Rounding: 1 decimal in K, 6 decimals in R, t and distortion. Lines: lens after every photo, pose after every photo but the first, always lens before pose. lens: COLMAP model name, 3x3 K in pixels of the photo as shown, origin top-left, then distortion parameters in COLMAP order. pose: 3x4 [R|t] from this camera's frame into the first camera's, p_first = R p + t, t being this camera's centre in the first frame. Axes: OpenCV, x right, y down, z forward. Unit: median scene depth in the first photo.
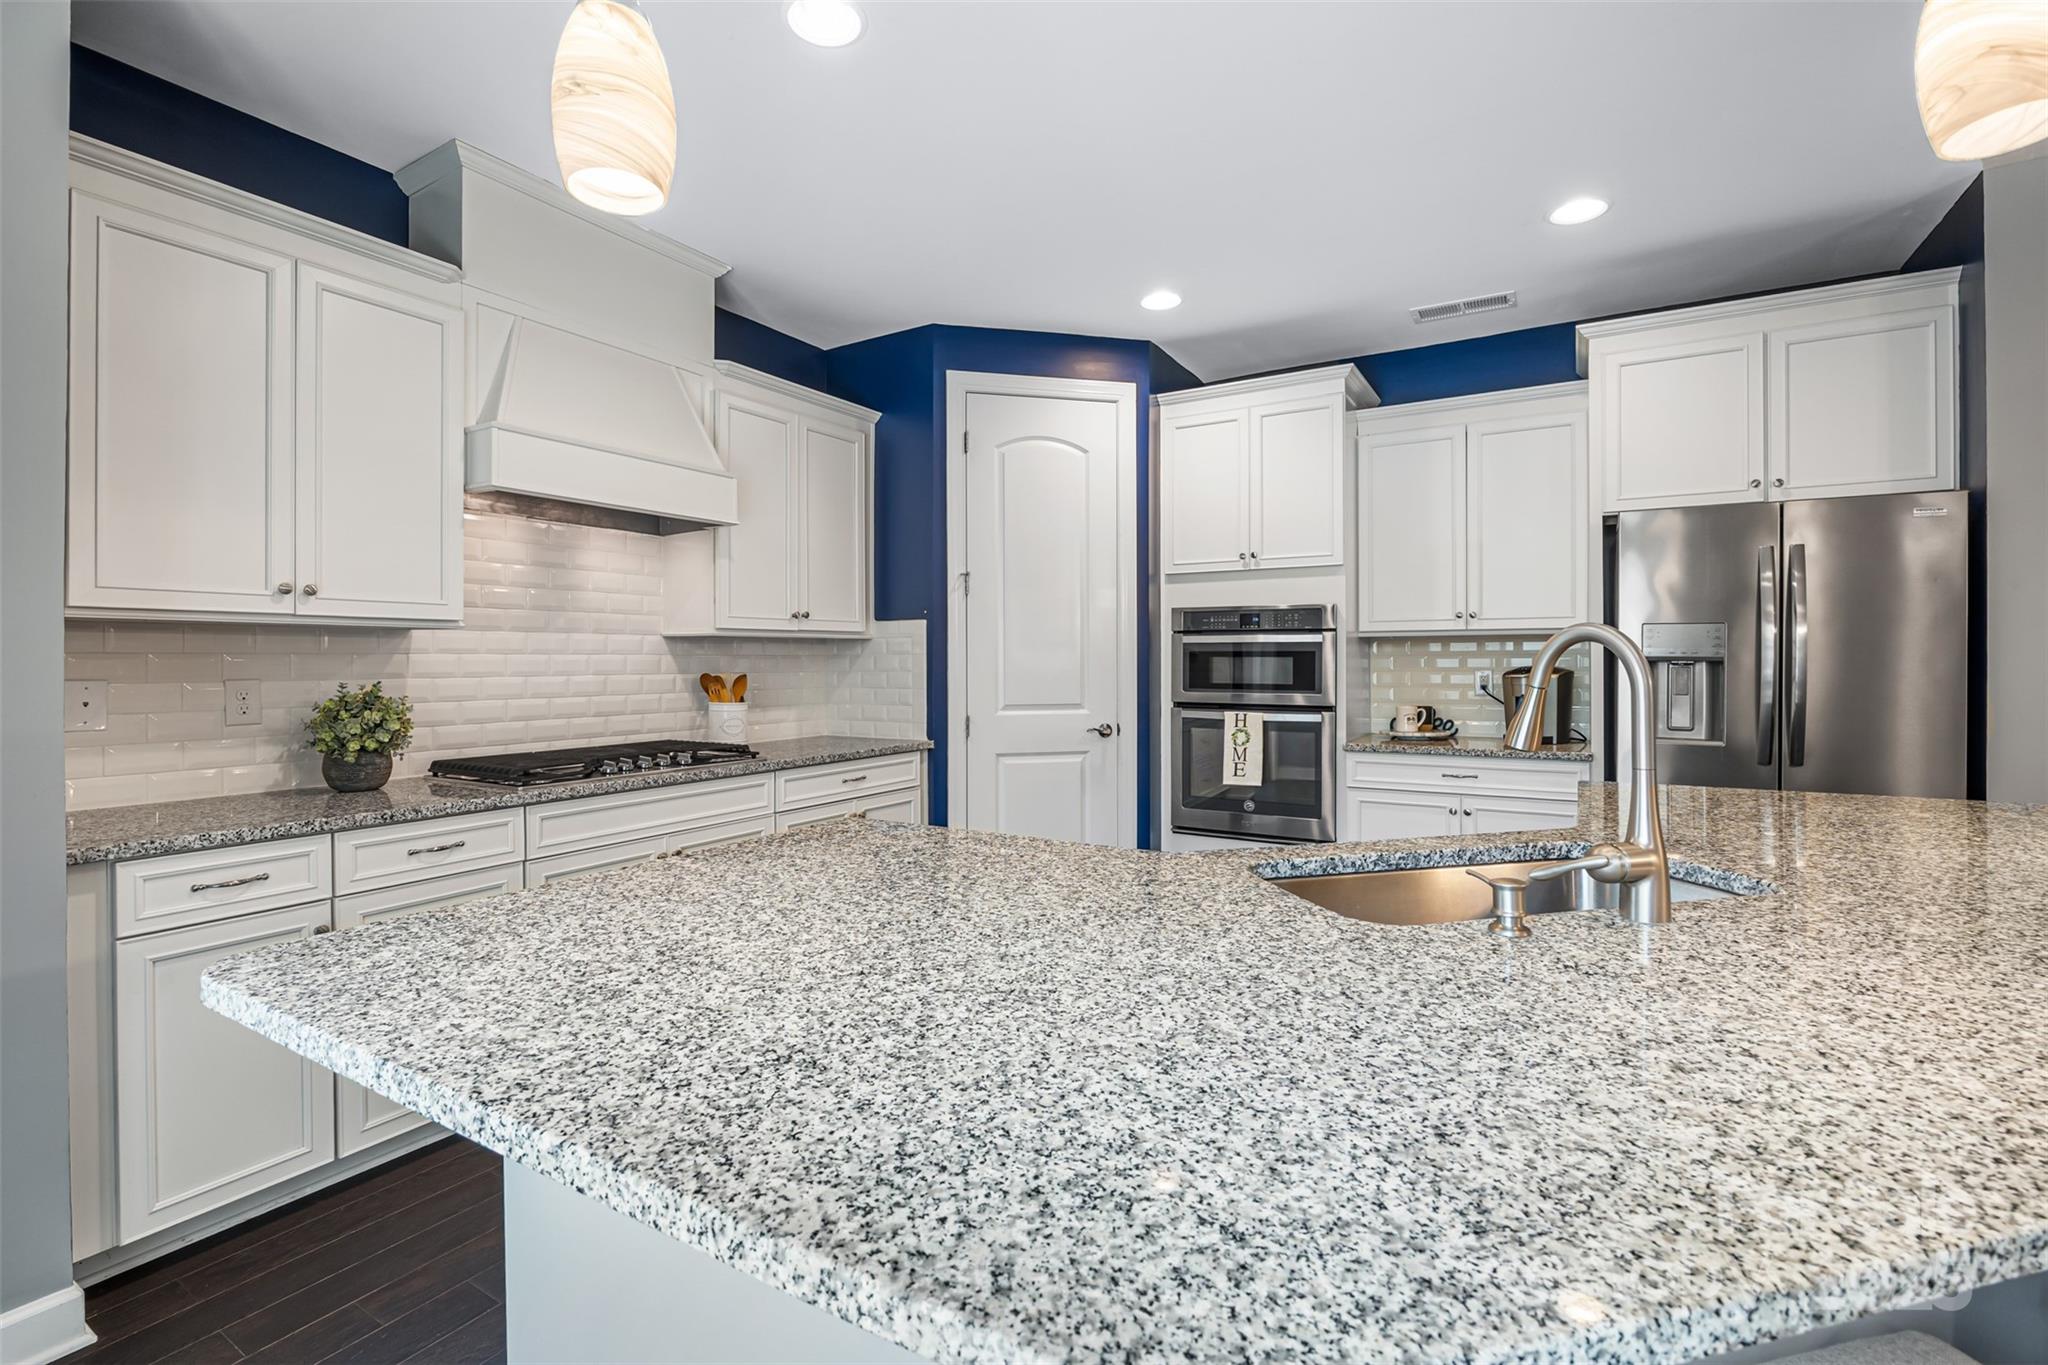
lens RADIAL K [[917.3, 0, 1028.6], [0, 917.3, 663.3], [0, 0, 1]] dist [-0.011583, -0.000155]
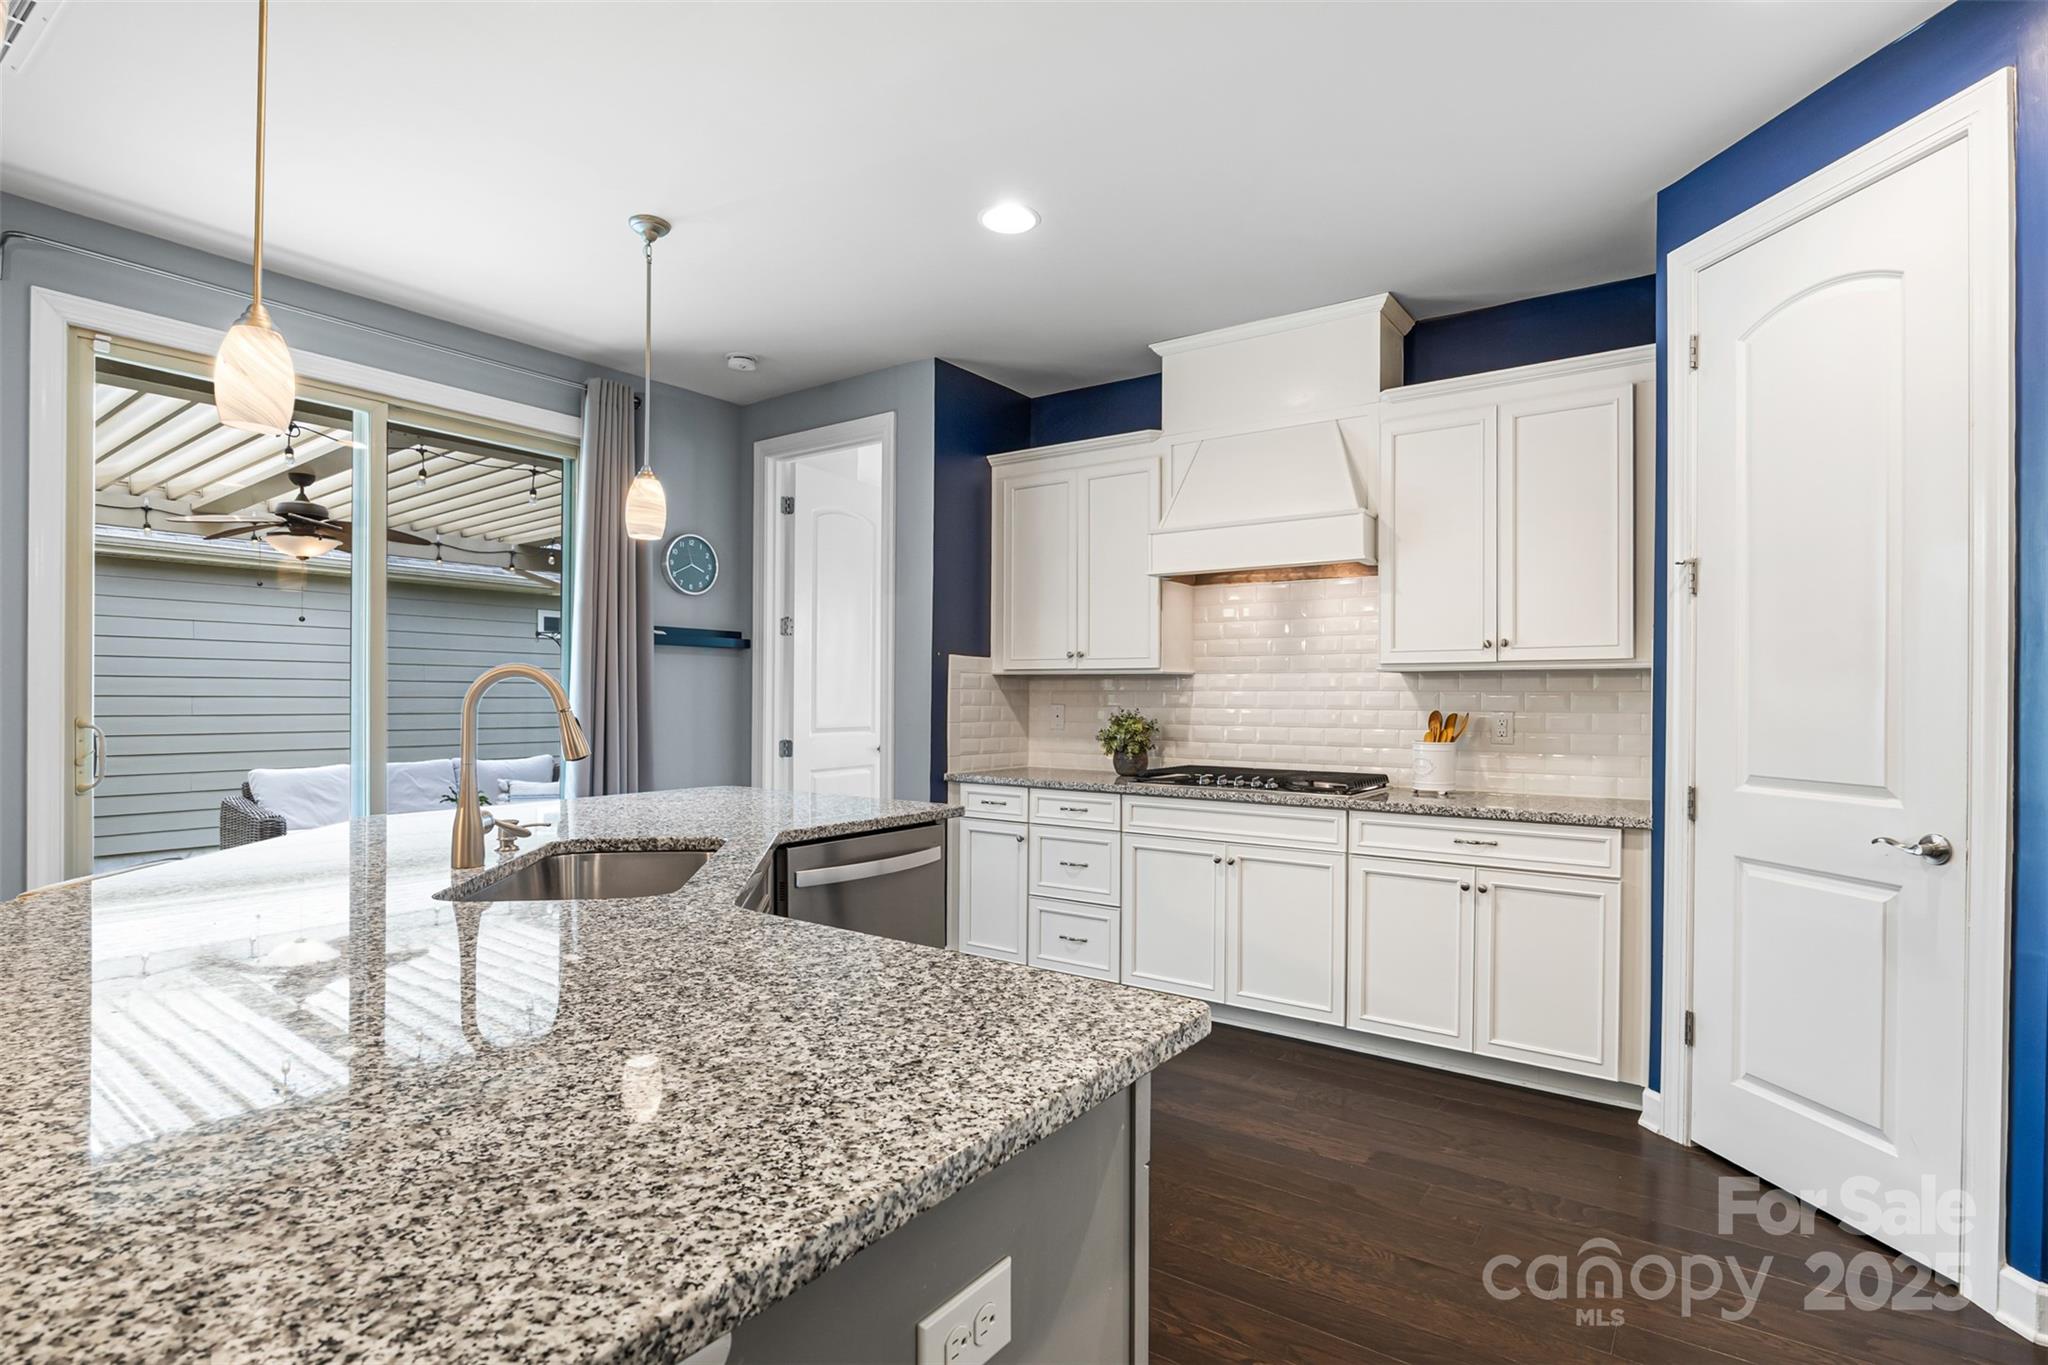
lens RADIAL K [[985.6, 0, 1033.3], [0, 985.6, 697.2], [0, 0, 1]] dist [-0.012728, 0.000006]
pose [[-0.085755, -0.001085, -0.996316, 0.750489], [-0.010005, 0.999950, -0.000228, 0.001742], [0.996266, 0.009948, -0.085762, 0.723544]]
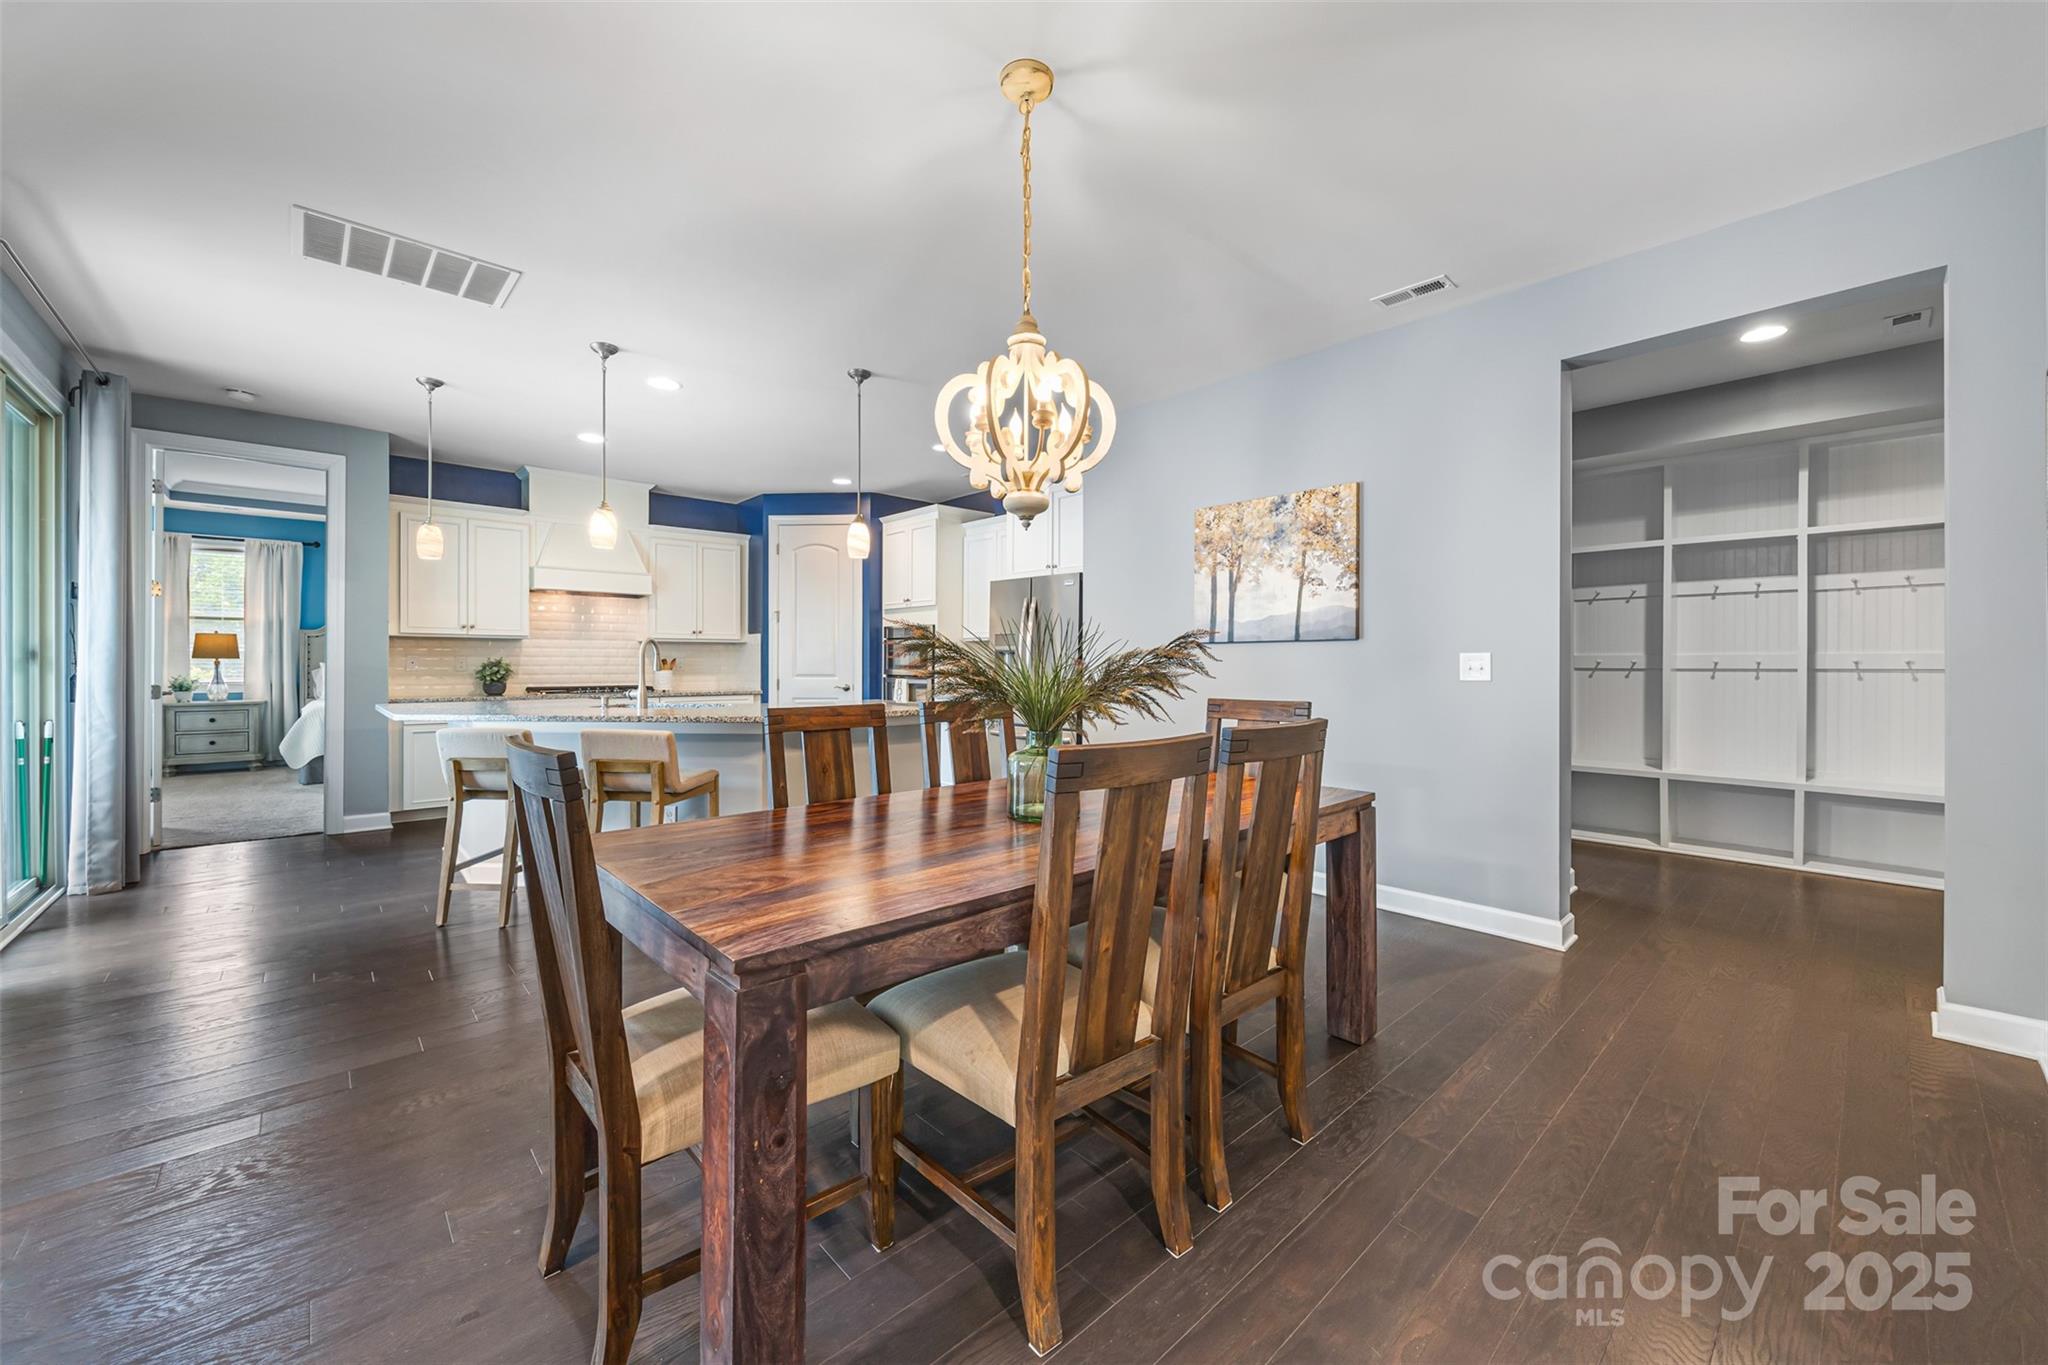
lens RADIAL K [[788.9, 0, 1035.2], [0, 788.9, 667.8], [0, 0, 1]] dist [-0.000561, -0.000325]
pose [[0.959871, 0.007244, -0.280347, 1.198408], [-0.005832, 0.999966, 0.005868, 0.021266], [0.280380, -0.003998, 0.959881, -0.686315]]
